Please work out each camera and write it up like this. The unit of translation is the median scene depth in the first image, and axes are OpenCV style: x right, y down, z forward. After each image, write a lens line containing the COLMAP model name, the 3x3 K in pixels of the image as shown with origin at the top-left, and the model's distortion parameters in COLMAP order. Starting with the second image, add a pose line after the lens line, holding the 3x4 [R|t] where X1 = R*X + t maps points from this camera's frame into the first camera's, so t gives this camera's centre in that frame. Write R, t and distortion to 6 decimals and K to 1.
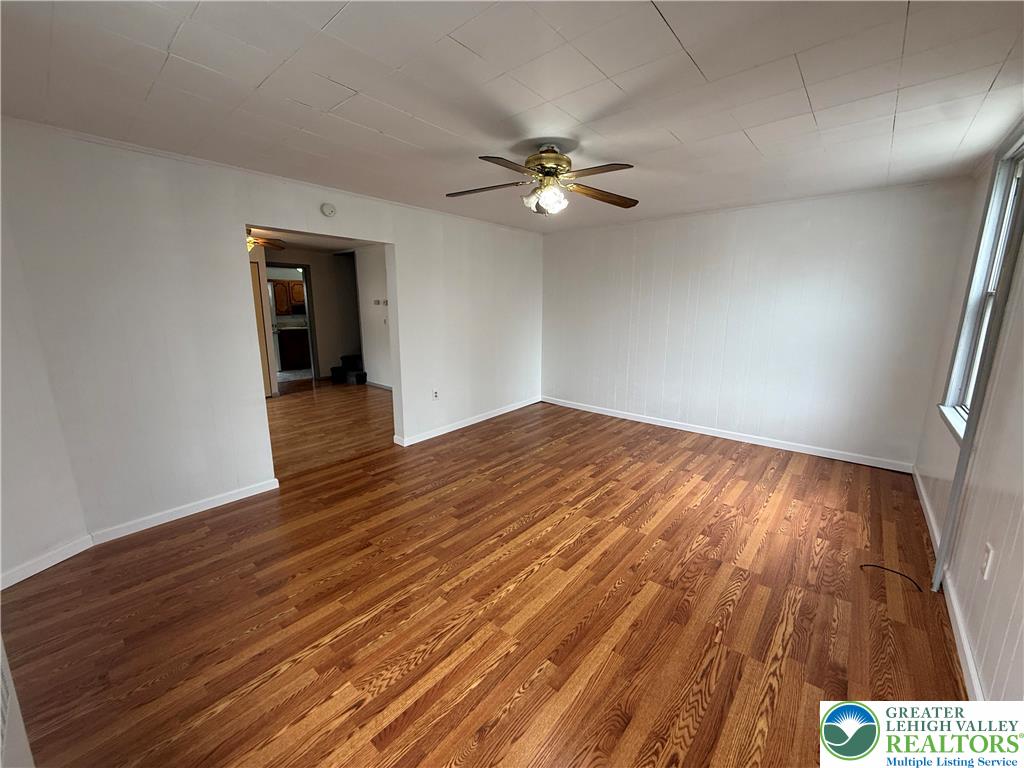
lens RADIAL K [[407.6, 0, 511.0], [0, 407.6, 383.2], [0, 0, 1]] dist [-0.002017, 0.000100]
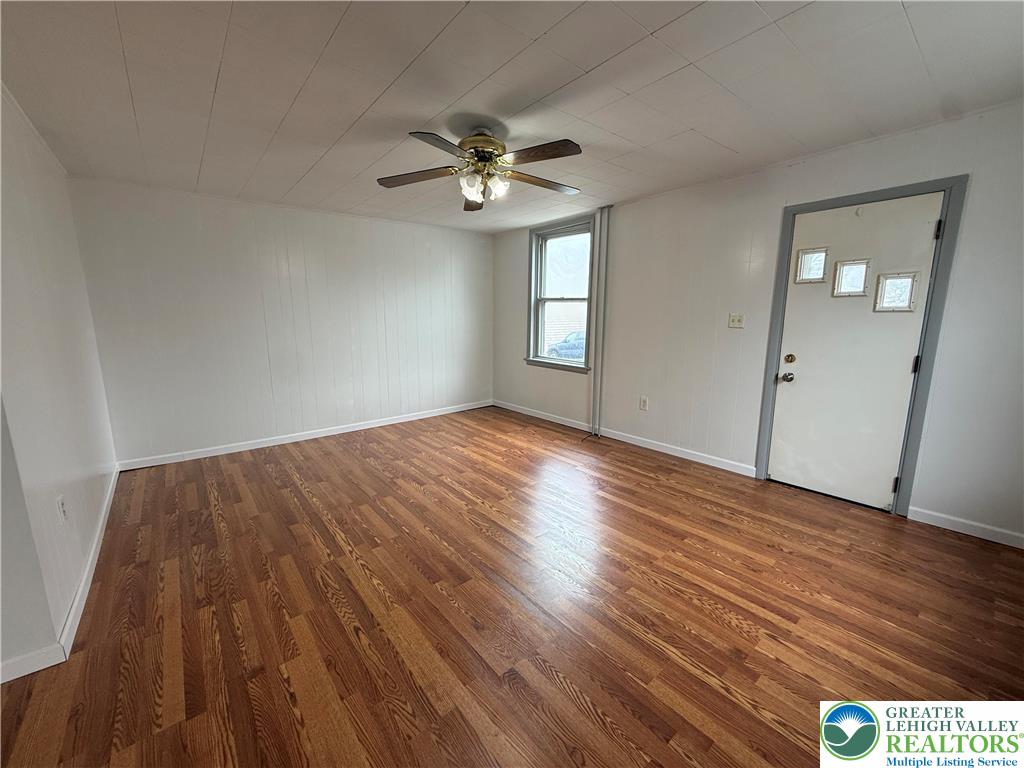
lens RADIAL K [[407.6, 0, 510.1], [0, 407.6, 382.9], [0, 0, 1]] dist [-0.002017, 0.000100]
pose [[0.172089, -0.172348, 0.969887, -0.691418], [0.192684, 0.971446, 0.138437, -0.095862], [-0.966053, 0.163059, 0.200384, 0.634770]]
